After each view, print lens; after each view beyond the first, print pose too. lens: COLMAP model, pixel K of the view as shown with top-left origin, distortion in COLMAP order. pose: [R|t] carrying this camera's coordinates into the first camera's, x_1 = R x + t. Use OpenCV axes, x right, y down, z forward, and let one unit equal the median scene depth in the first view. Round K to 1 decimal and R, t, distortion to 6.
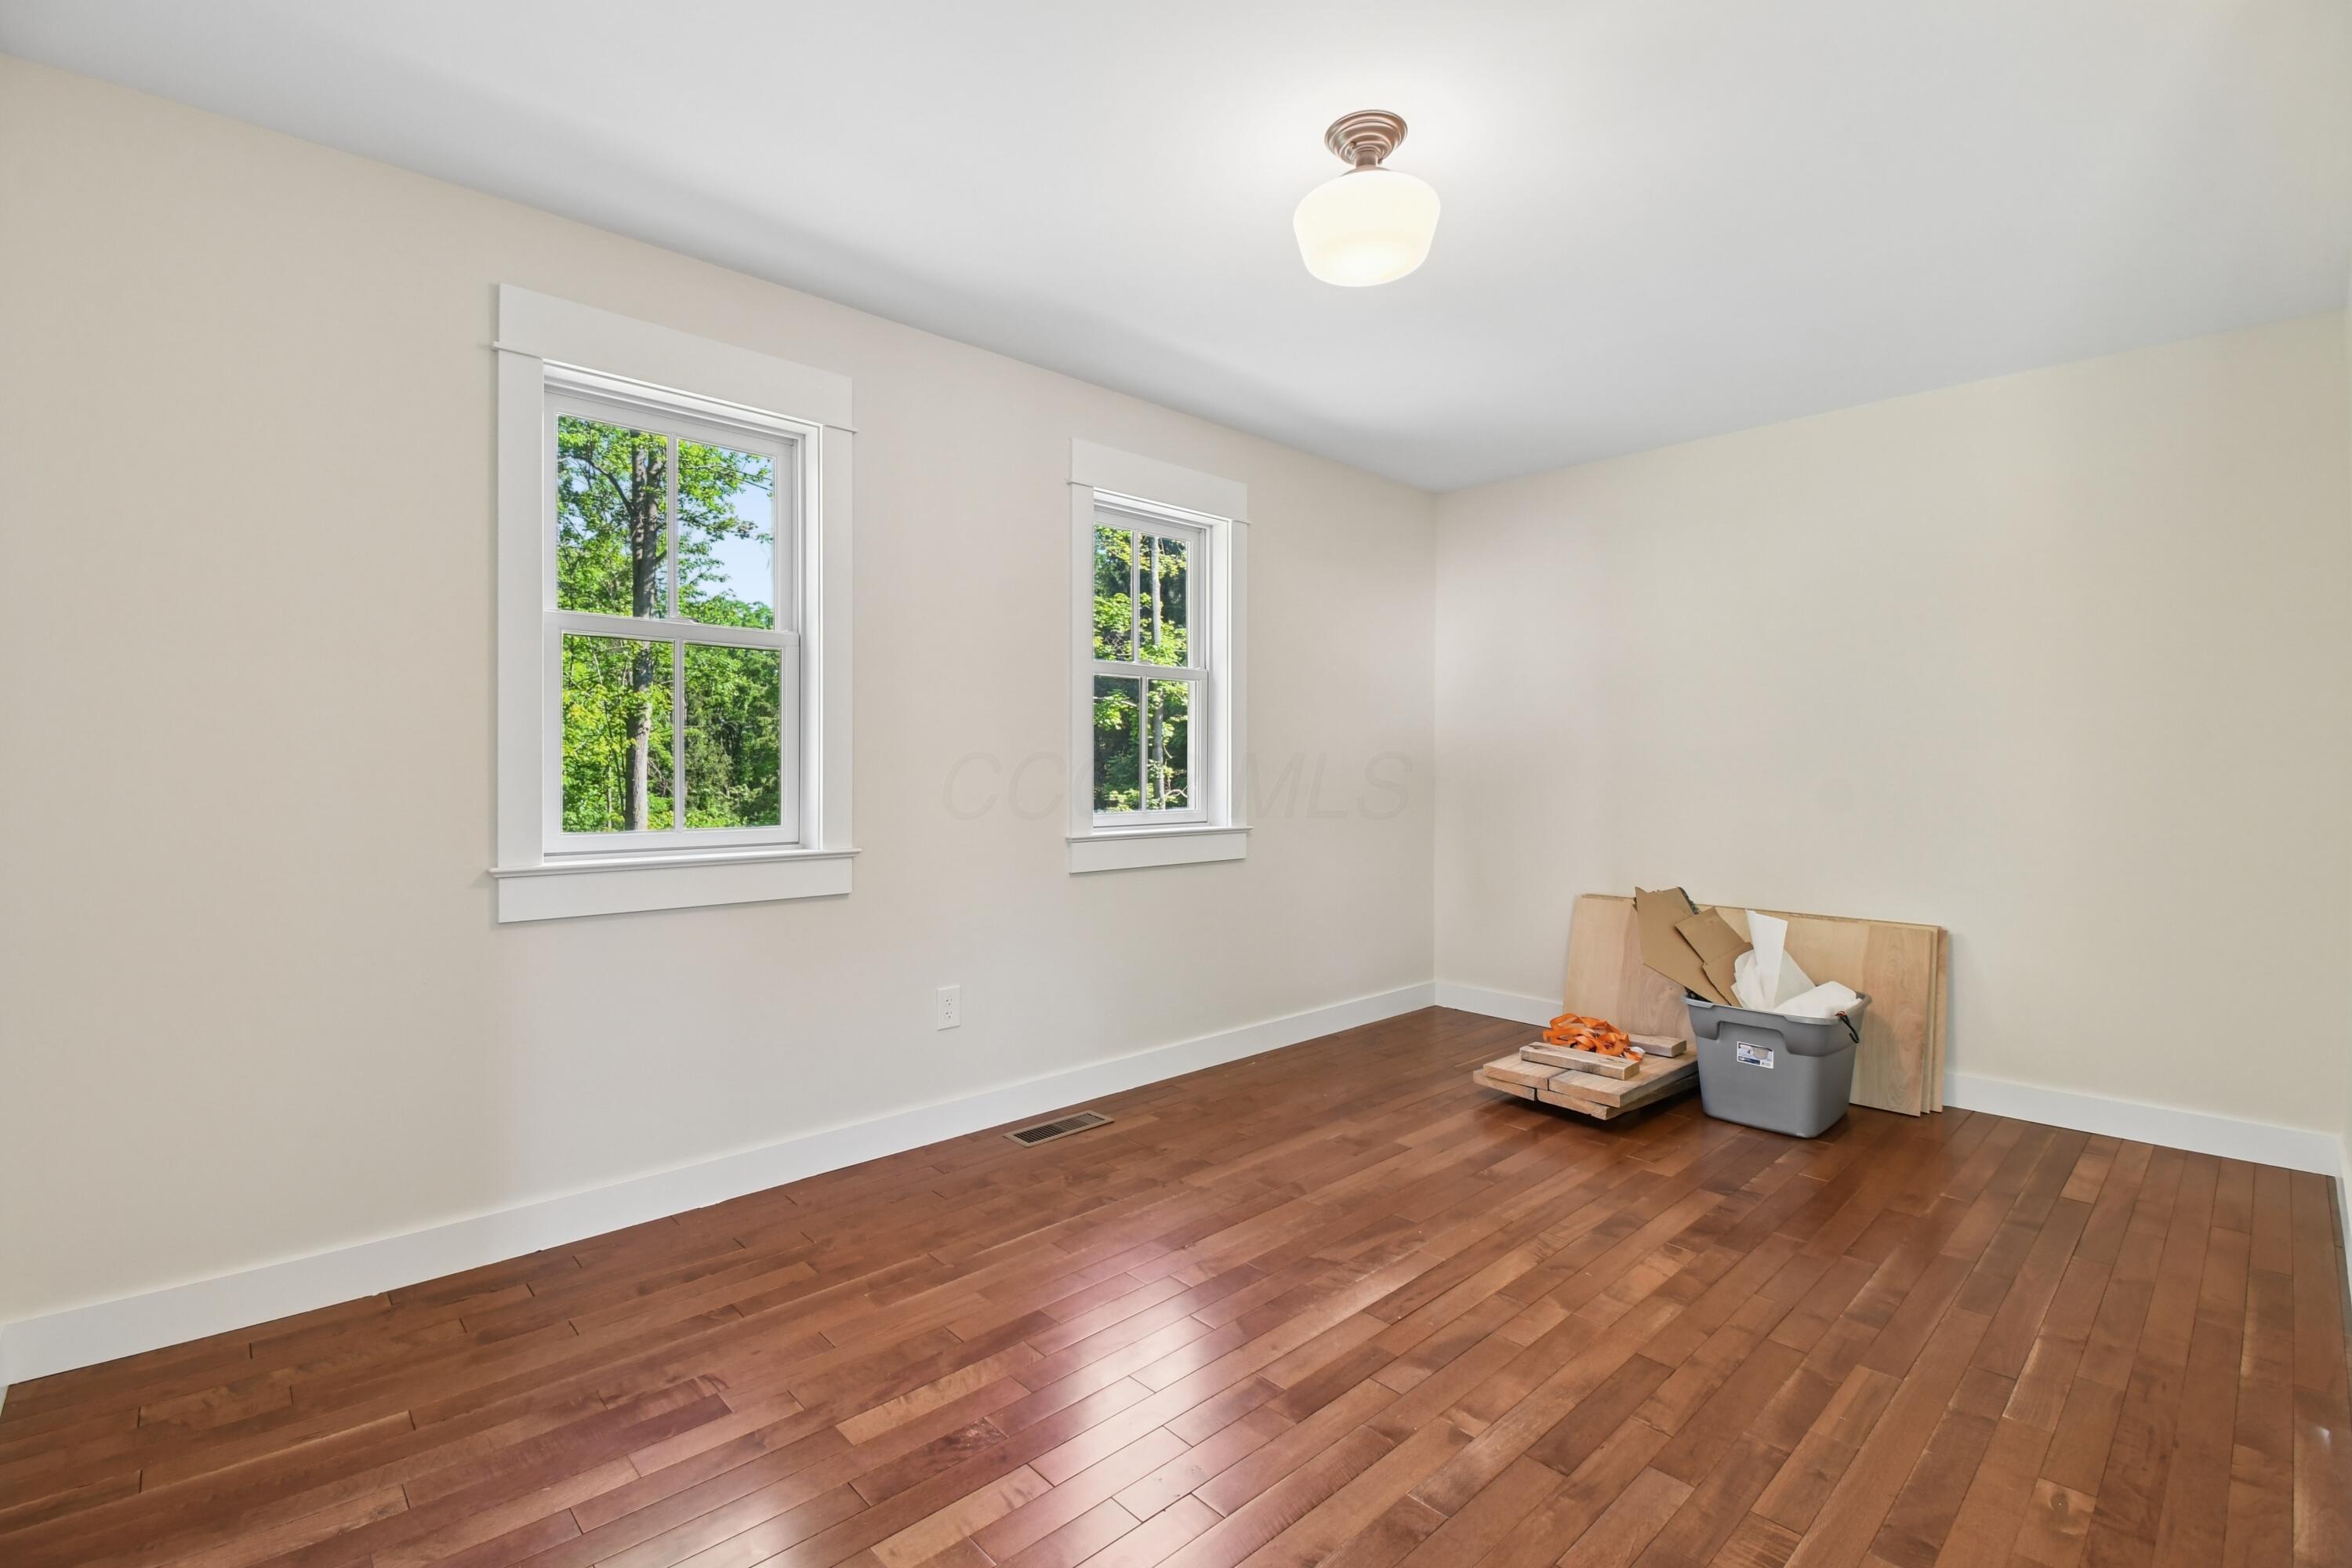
lens RADIAL K [[1055.4, 0, 1165.8], [0, 1055.4, 780.8], [0, 0, 1]] dist [-0.001005, -0.000230]
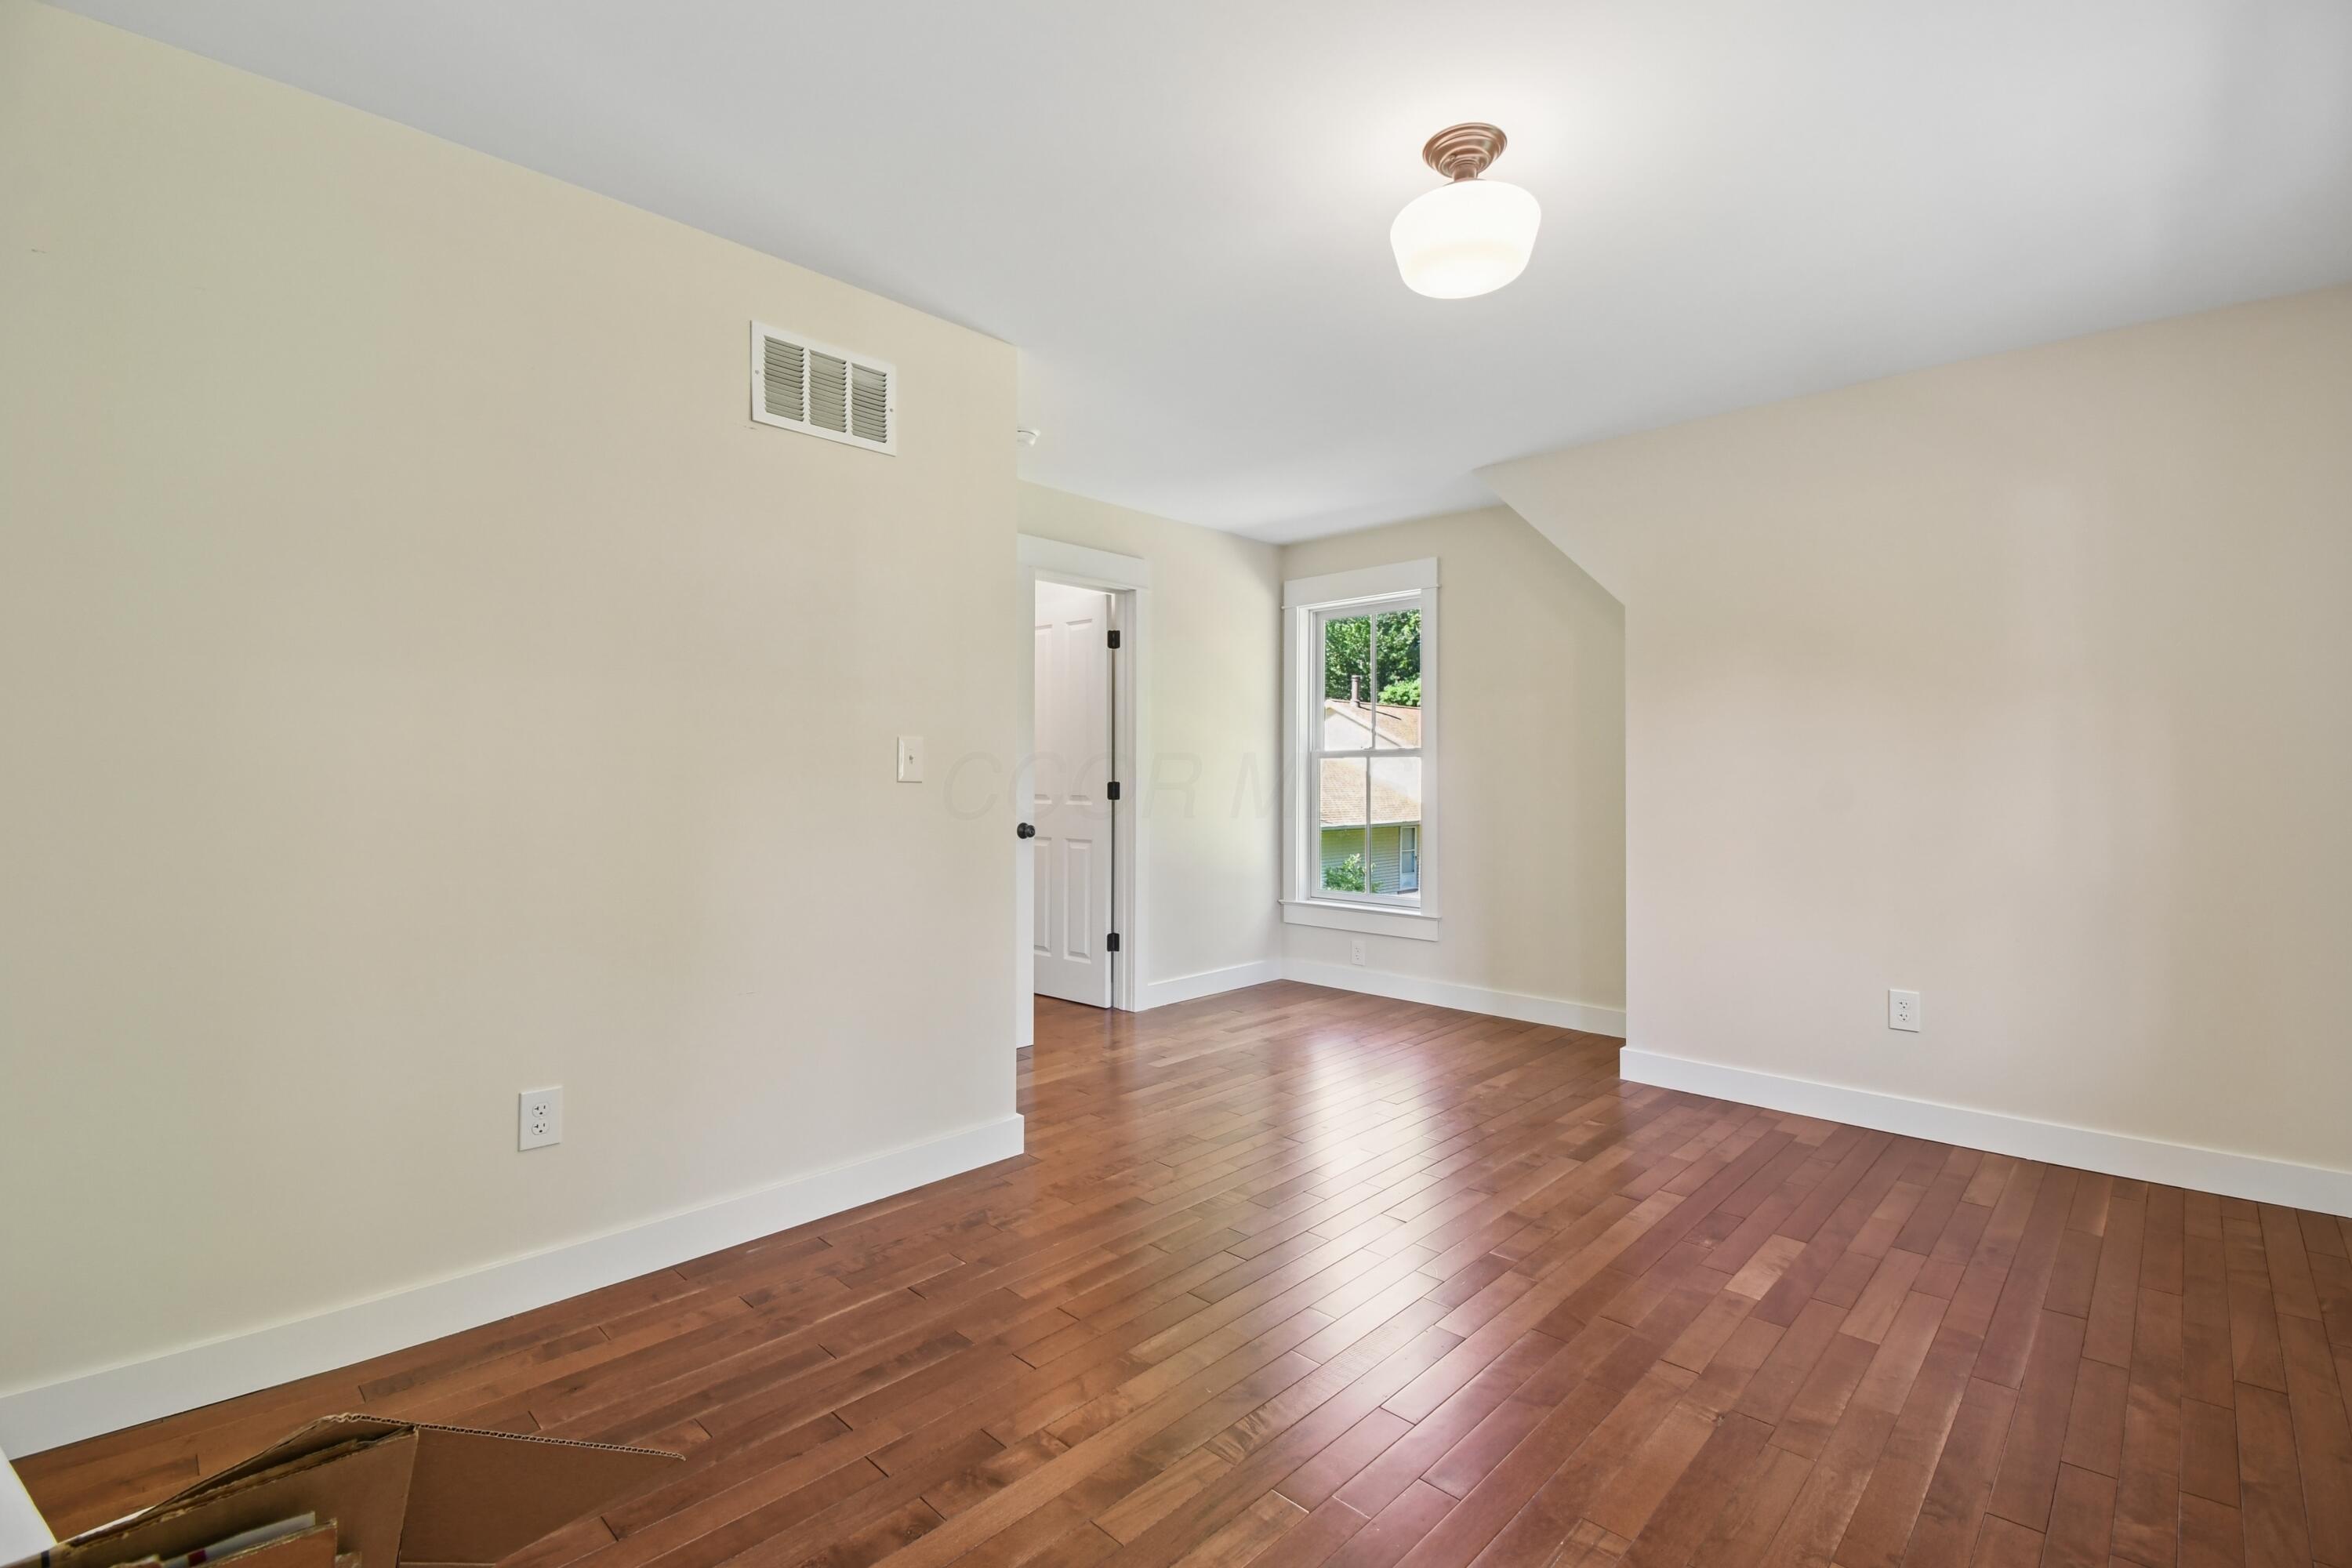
lens RADIAL K [[1055.4, 0, 1165.8], [0, 1055.4, 780.8], [0, 0, 1]] dist [-0.001005, -0.000230]
pose [[-0.998917, -0.015005, -0.044048, 0.558549], [-0.016065, 0.999588, 0.023796, -0.030387], [0.043673, 0.024478, -0.998746, 2.113437]]
